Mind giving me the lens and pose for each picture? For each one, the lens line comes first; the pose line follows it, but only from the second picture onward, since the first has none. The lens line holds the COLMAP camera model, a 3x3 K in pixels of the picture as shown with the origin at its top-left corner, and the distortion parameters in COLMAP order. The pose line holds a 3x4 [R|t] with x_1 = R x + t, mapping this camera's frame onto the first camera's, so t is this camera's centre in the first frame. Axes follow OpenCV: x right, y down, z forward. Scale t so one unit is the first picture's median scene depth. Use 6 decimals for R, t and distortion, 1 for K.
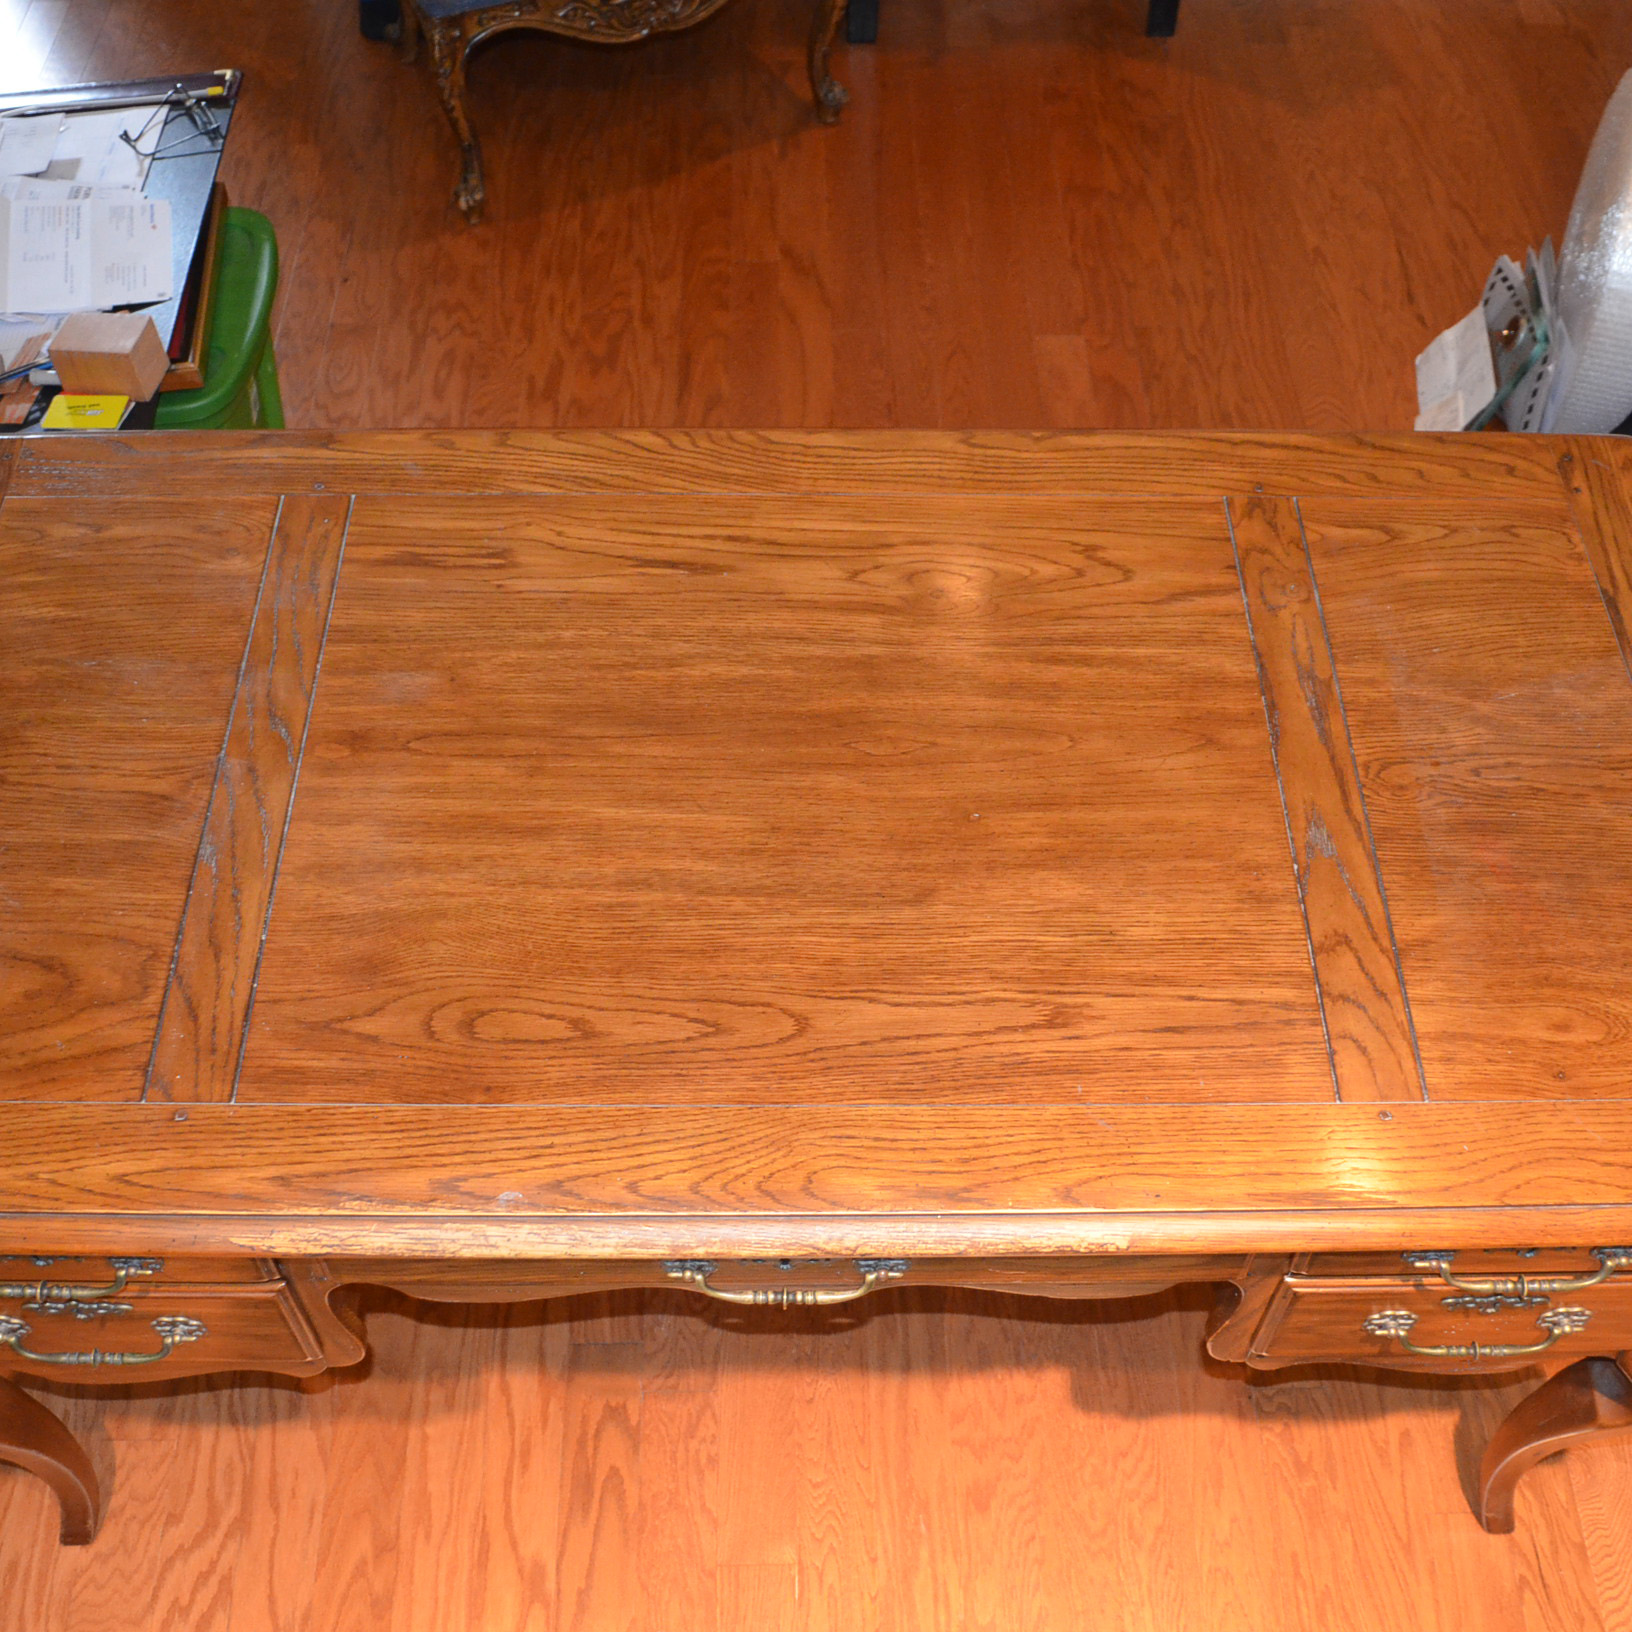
lens RADIAL K [[1899.4, 0, 818.7], [0, 1899.4, 806.4], [0, 0, 1]] dist [-0.079463, 0.000000]
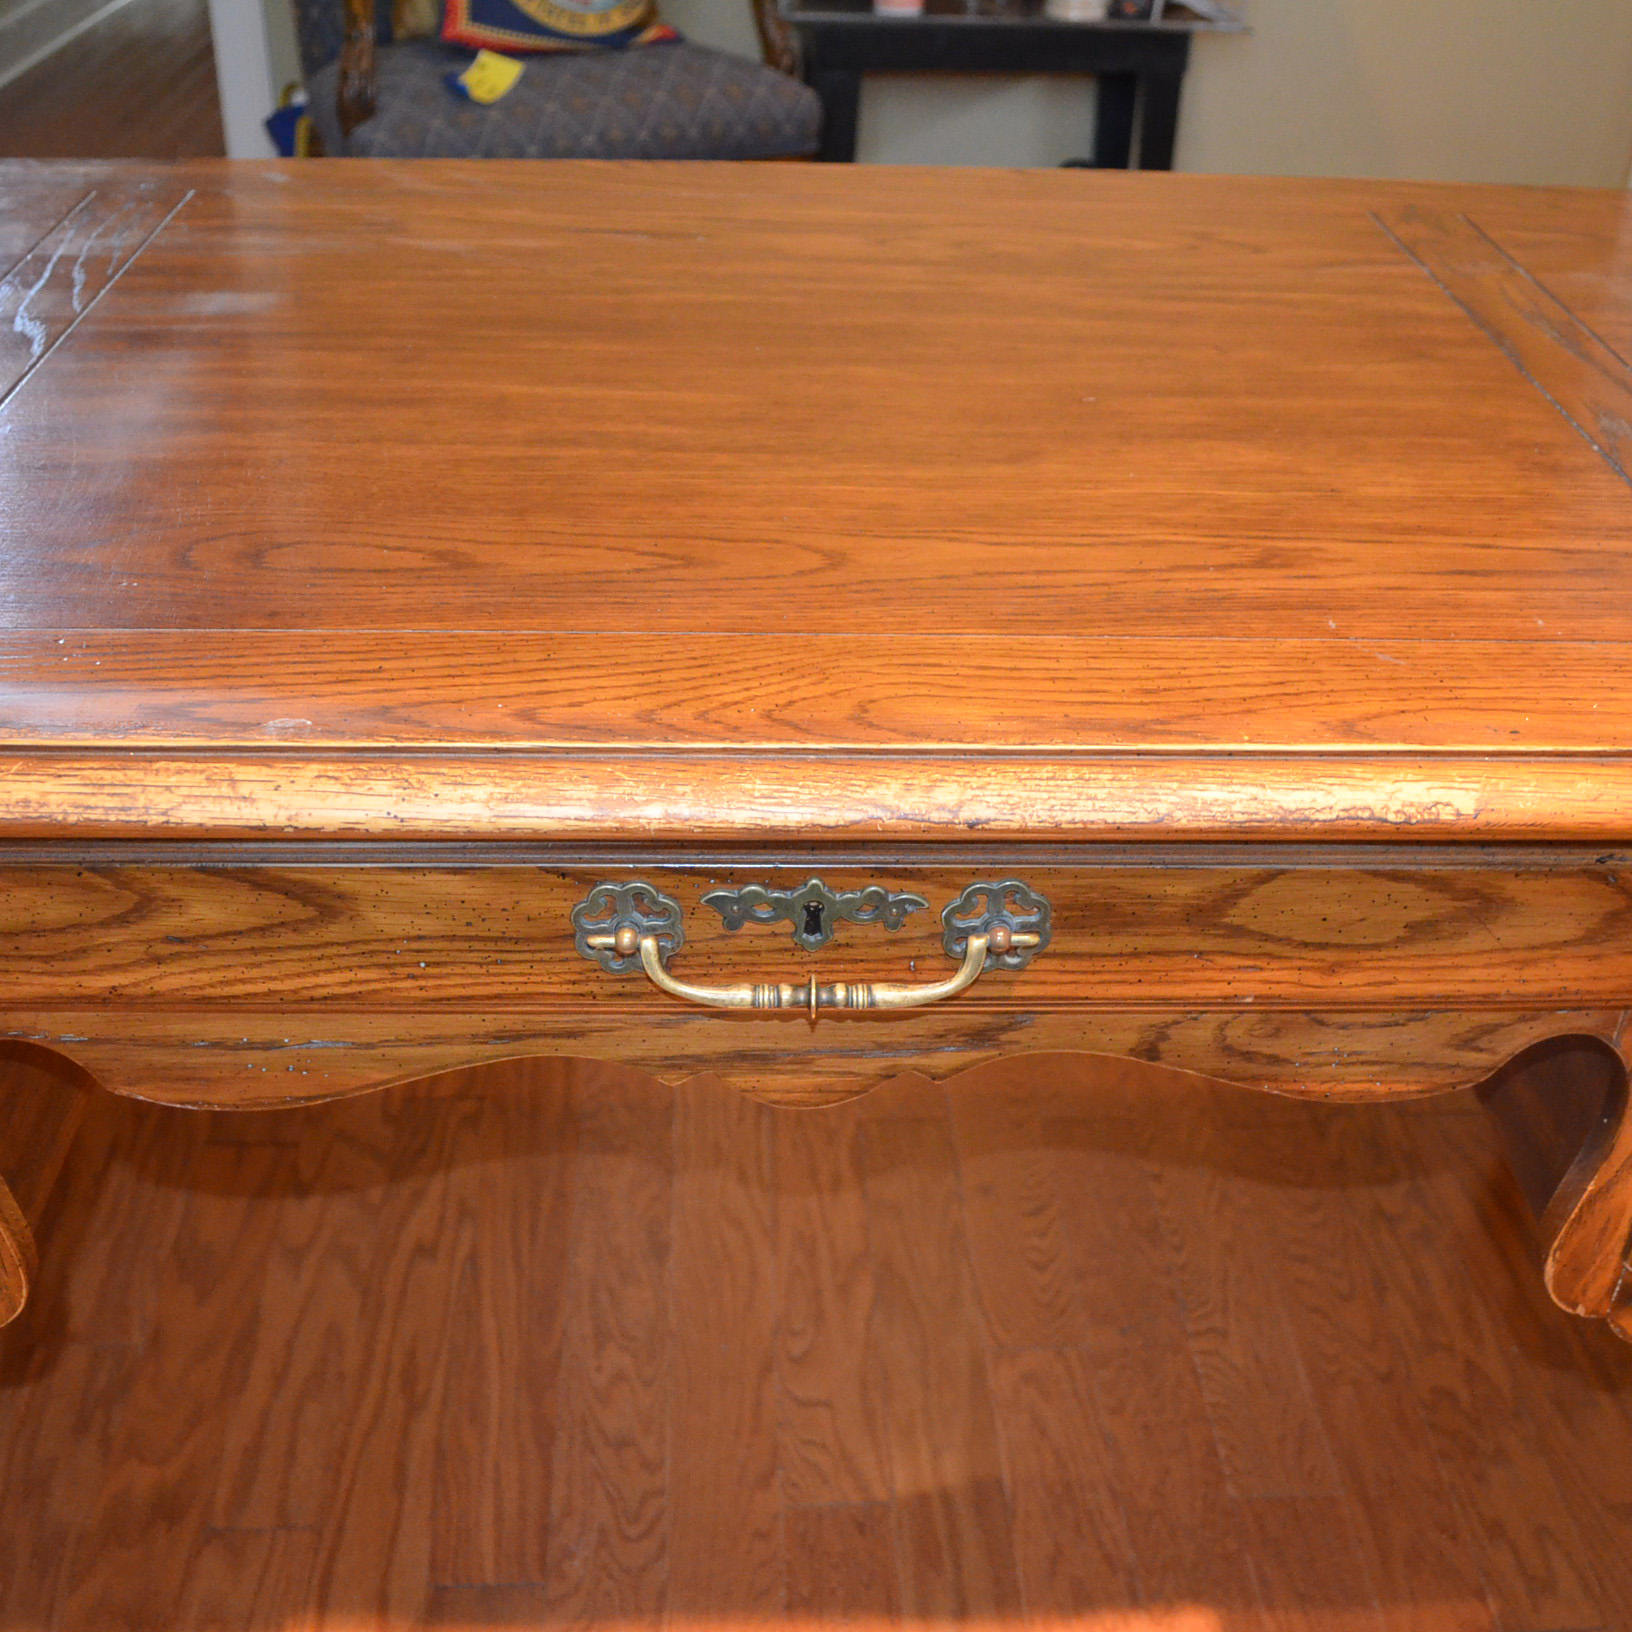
lens RADIAL K [[1899.4, 0, 826.8], [0, 1899.4, 815.7], [0, 0, 1]] dist [-0.079463, 0.000000]
pose [[0.999373, 0.000759, 0.035400, -0.028532], [0.010943, 0.944209, -0.329165, 0.338499], [-0.033675, 0.329346, 0.943609, 0.431749]]
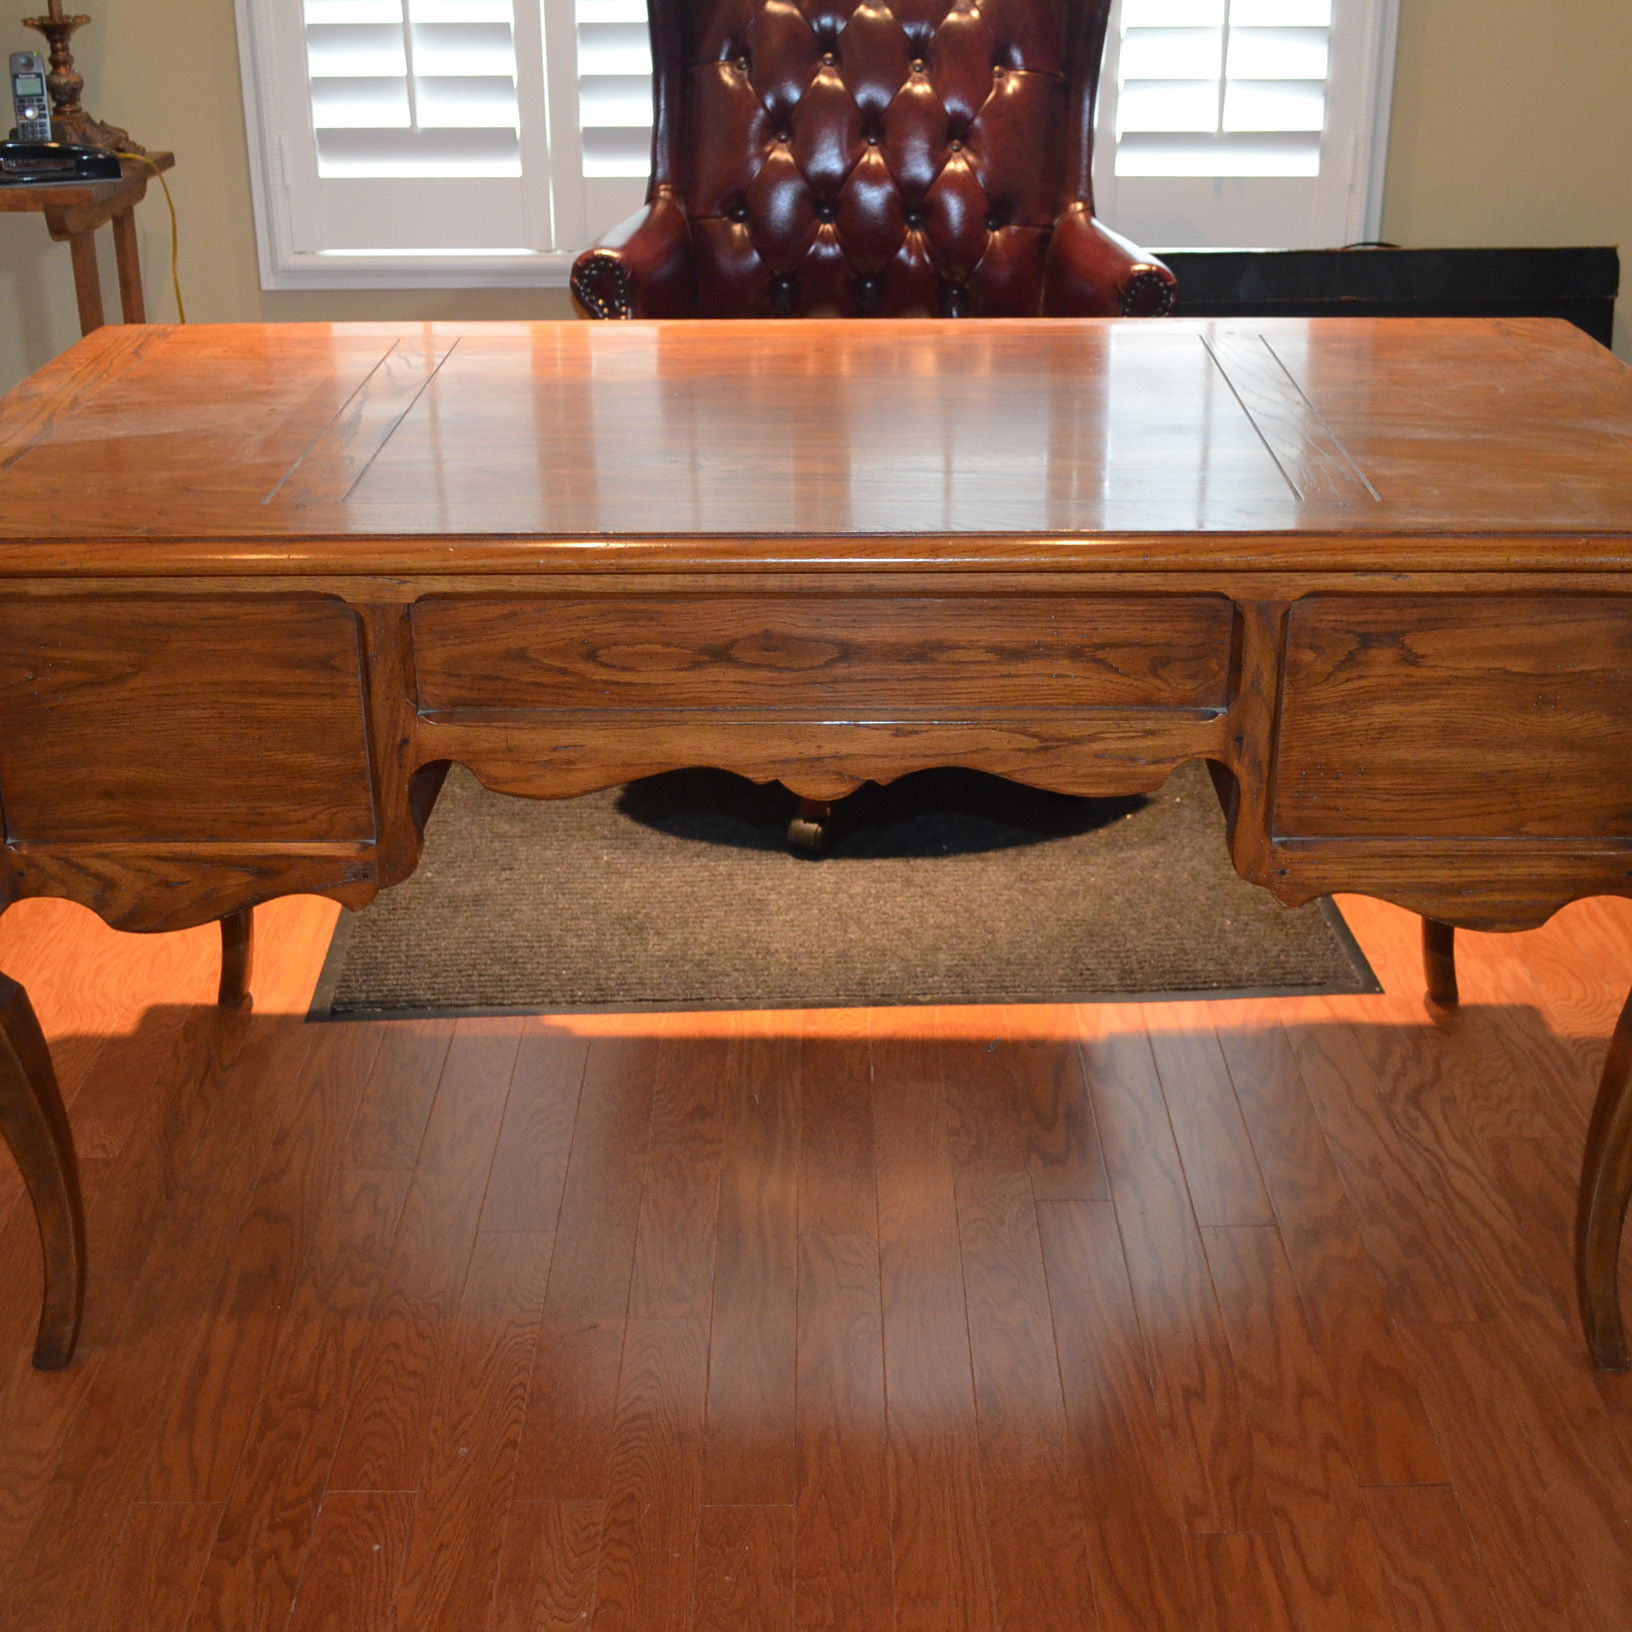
lens RADIAL K [[2373.3, 0, 817.4], [0, 2373.3, 815.5], [0, 0, 1]] dist [-0.055838, 0.000000]
pose [[-0.999802, -0.012612, 0.015361, 0.001762], [0.012058, 0.229503, 0.973233, -1.270620], [-0.015800, 0.973226, -0.229305, 1.479098]]
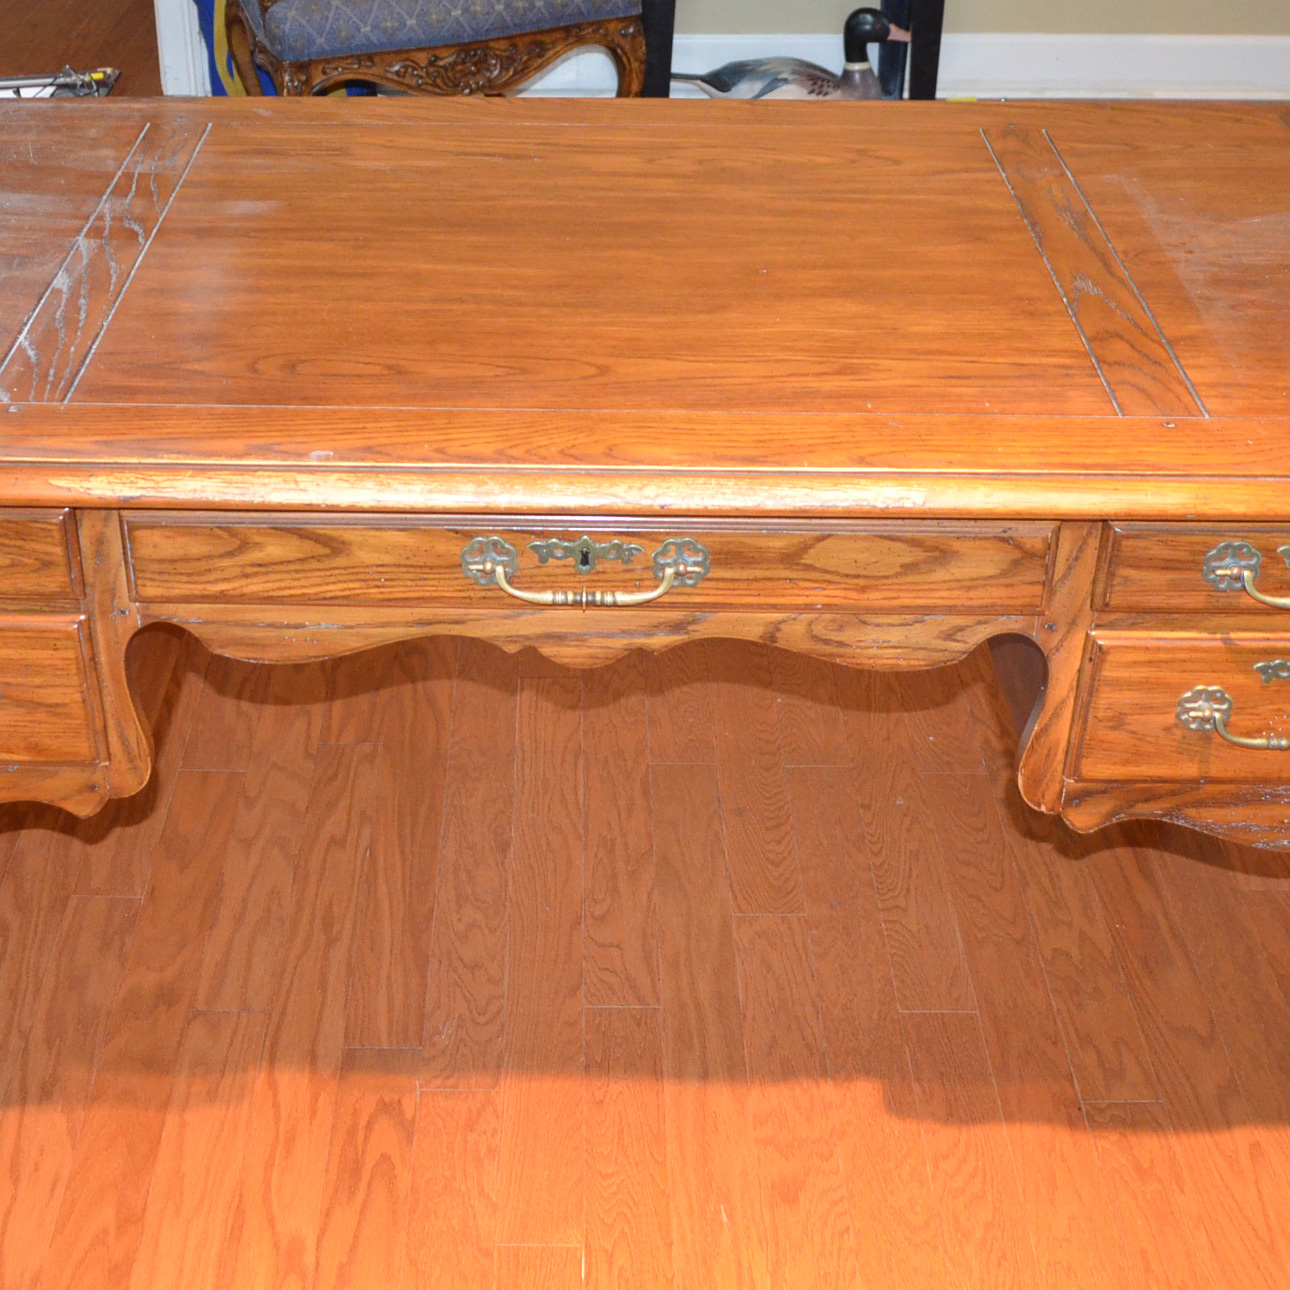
lens RADIAL K [[1898.6, 0, 519.1], [0, 1898.6, 477.8], [0, 0, 1]] dist [-0.077398, 0.000000]
pose [[0.998825, 0.009659, -0.047495, -0.004434], [-0.027140, 0.923355, -0.382987, 0.517093], [0.040156, 0.383826, 0.922532, 0.039441]]
